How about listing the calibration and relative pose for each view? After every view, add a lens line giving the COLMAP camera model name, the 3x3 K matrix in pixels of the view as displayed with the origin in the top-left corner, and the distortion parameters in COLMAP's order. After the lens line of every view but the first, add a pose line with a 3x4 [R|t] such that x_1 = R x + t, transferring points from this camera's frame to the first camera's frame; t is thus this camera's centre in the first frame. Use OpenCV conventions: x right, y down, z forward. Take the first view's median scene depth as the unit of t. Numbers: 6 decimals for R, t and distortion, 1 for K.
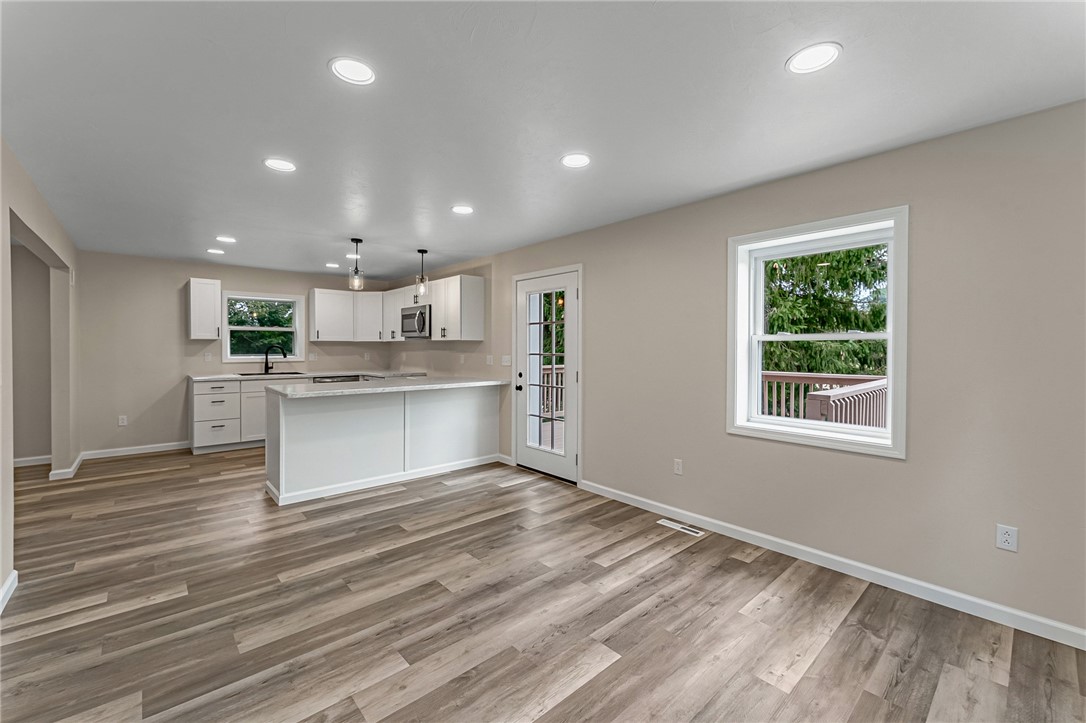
lens RADIAL K [[442.5, 0, 553.0], [0, 442.5, 357.5], [0, 0, 1]] dist [-0.002138, -0.000977]
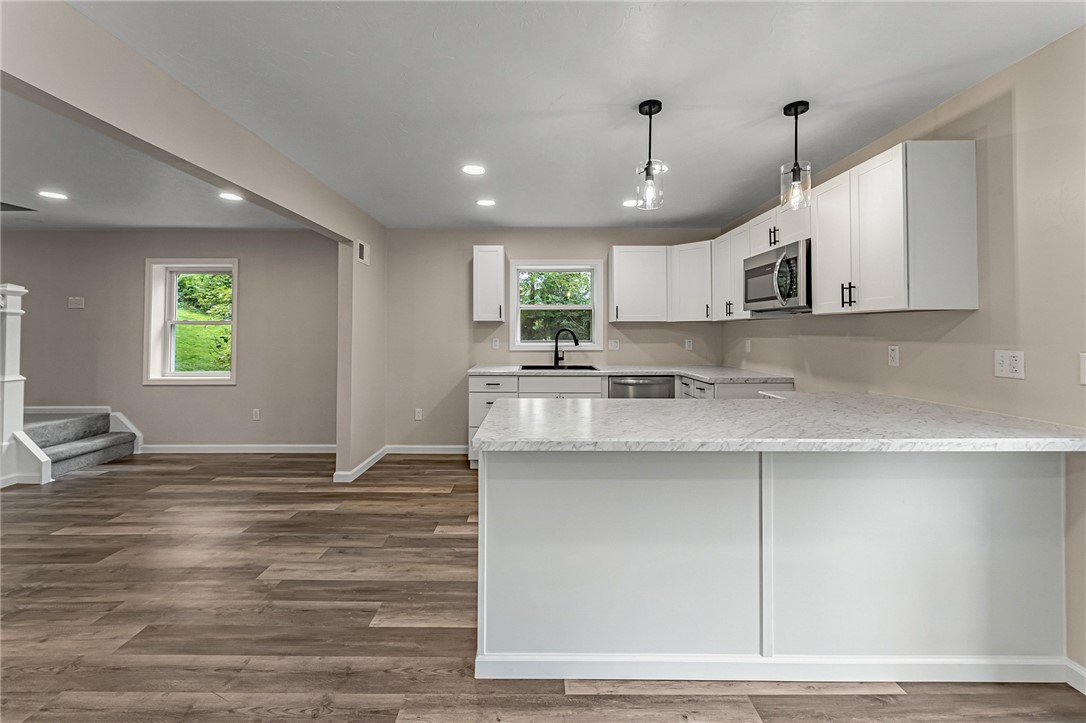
lens RADIAL K [[442.5, 0, 528.5], [0, 442.5, 324.5], [0, 0, 1]] dist [-0.002138, -0.000977]
pose [[0.717933, -0.017404, -0.695895, -0.176098], [-0.008883, 0.999377, -0.034158, -0.010140], [0.696056, 0.030705, 0.717331, 0.483061]]
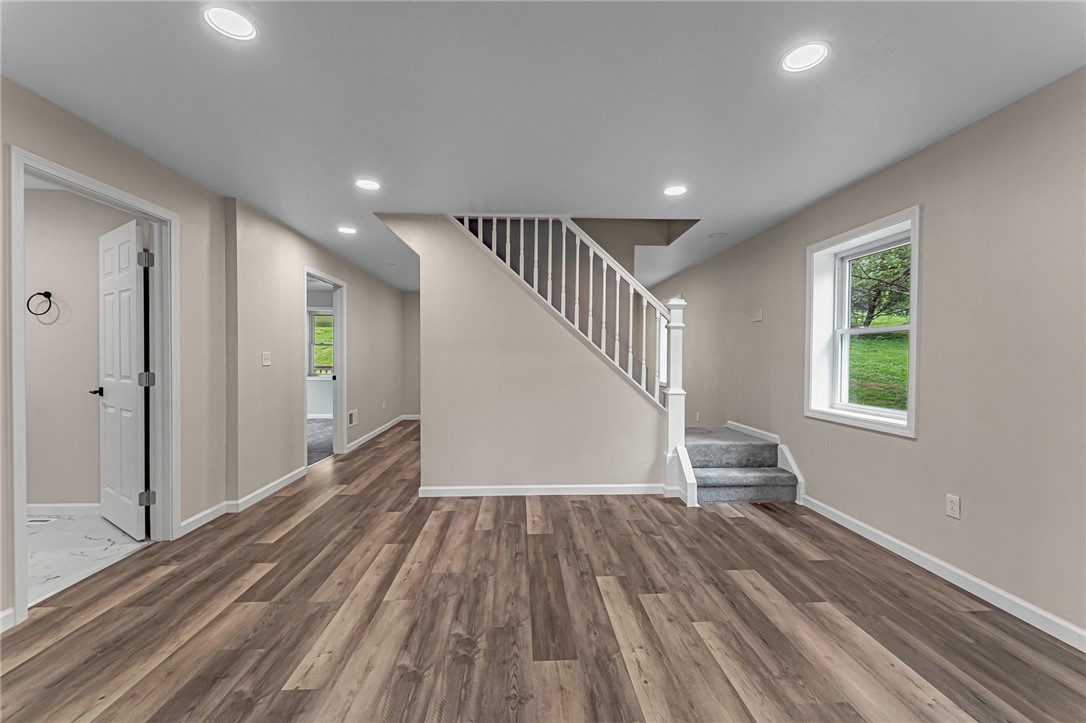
lens RADIAL K [[442.5, 0, 550.2], [0, 442.5, 360.2], [0, 0, 1]] dist [-0.002138, -0.000977]
pose [[-0.644614, -0.003402, -0.764501, -0.593056], [-0.027707, 0.999437, 0.018915, 0.001722], [0.764006, 0.033375, -0.644345, 0.720096]]
